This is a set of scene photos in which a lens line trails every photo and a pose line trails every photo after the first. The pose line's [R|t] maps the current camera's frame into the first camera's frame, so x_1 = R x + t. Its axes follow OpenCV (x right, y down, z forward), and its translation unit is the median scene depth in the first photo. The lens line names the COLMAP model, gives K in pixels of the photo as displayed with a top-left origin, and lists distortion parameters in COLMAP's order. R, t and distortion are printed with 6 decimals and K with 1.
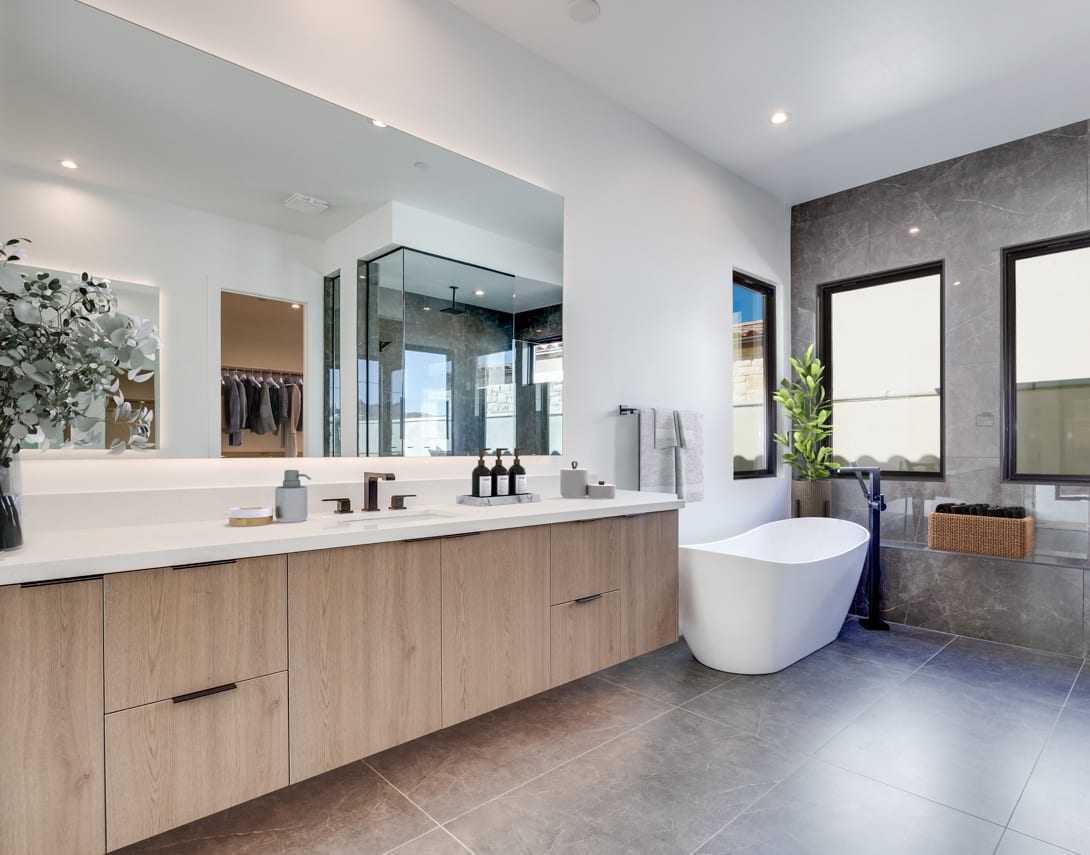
lens RADIAL K [[592.9, 0, 545.0], [0, 592.9, 448.9], [0, 0, 1]] dist [-0.001178, -0.000159]
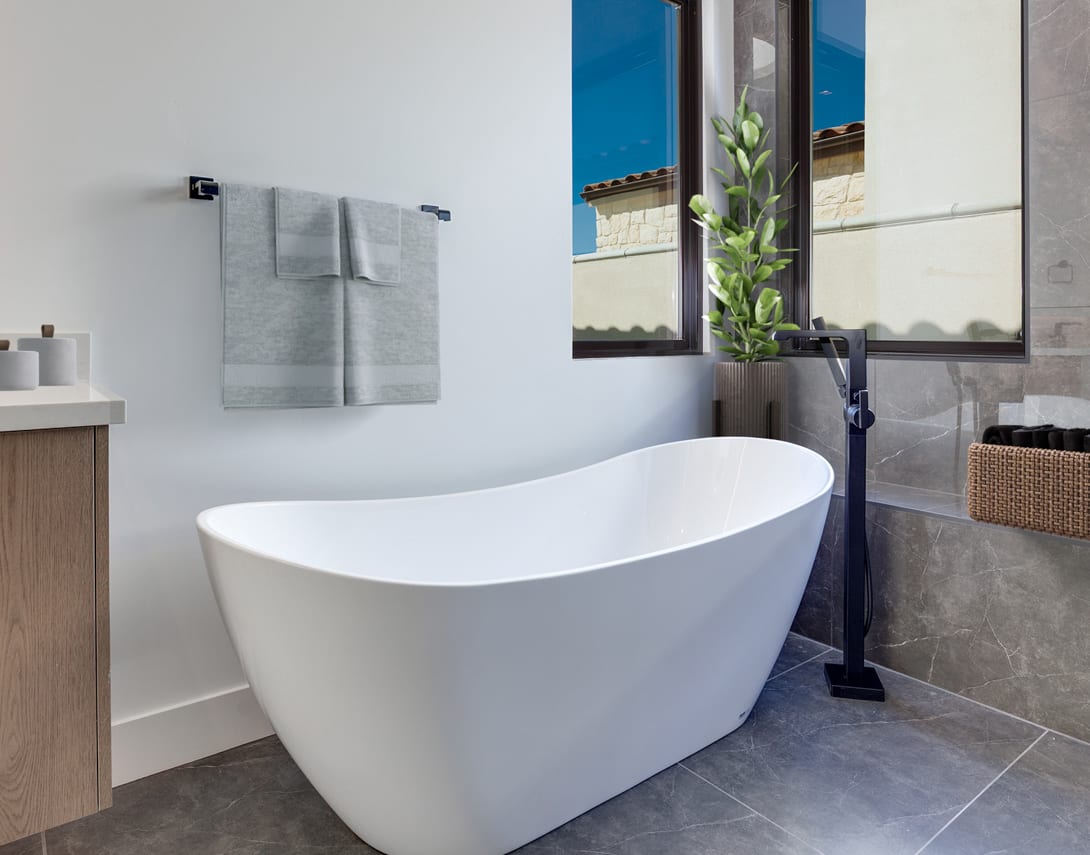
lens RADIAL K [[680.6, 0, 543.2], [0, 680.6, 340.3], [0, 0, 1]] dist [-0.003940, -0.004037]
pose [[0.993913, -0.002160, -0.110146, 0.386568], [0.002260, 0.999997, 0.000785, 0.039327], [0.110144, -0.001029, 0.993915, 0.475797]]
